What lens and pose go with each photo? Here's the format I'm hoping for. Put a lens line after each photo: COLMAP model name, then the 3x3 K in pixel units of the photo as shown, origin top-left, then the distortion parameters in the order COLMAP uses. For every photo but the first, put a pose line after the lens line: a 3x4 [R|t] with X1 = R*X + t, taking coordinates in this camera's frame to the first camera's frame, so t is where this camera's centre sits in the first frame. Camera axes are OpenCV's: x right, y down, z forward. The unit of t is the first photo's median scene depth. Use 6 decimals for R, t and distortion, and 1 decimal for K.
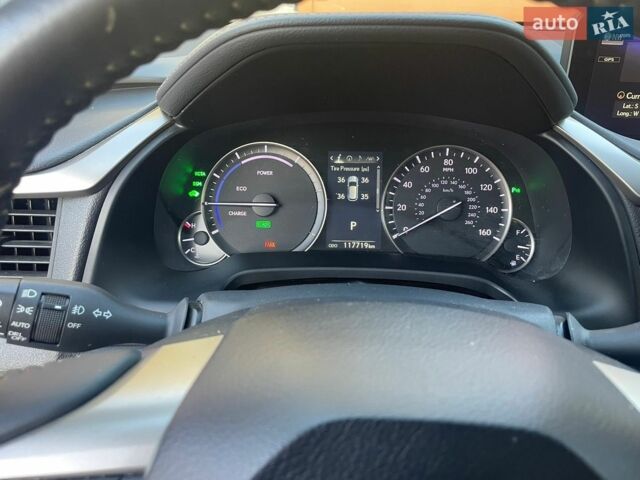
lens RADIAL K [[480.9, 0, 318.7], [0, 480.9, 237.9], [0, 0, 1]] dist [0.069235, -0.081350]
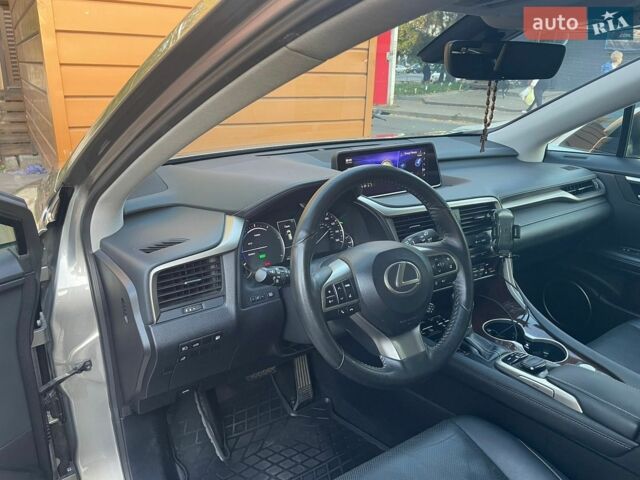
lens RADIAL K [[480.9, 0, 313.7], [0, 480.9, 232.2], [0, 0, 1]] dist [0.069235, -0.081350]
pose [[0.816407, -0.194394, 0.543774, -1.180817], [0.268347, 0.961504, -0.059160, 0.067499], [-0.511340, 0.194219, 0.837144, -1.139040]]
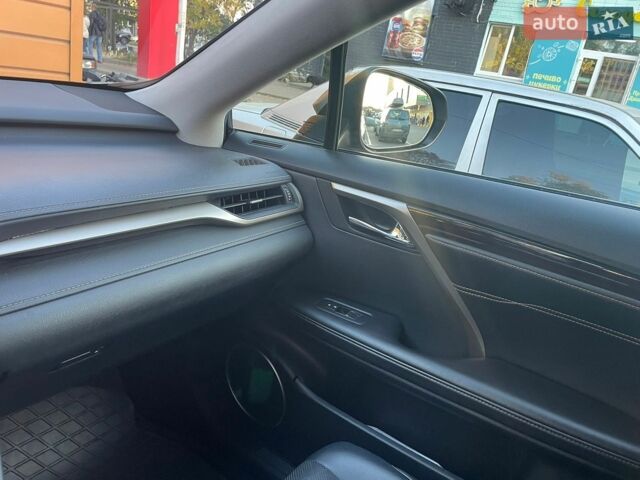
lens RADIAL K [[480.9, 0, 319.3], [0, 480.9, 233.9], [0, 0, 1]] dist [0.069235, -0.081350]
pose [[0.534158, -0.201459, 0.821030, 0.941188], [0.244754, 0.966450, 0.077905, 0.112895], [-0.809179, 0.159337, 0.565545, -0.471817]]
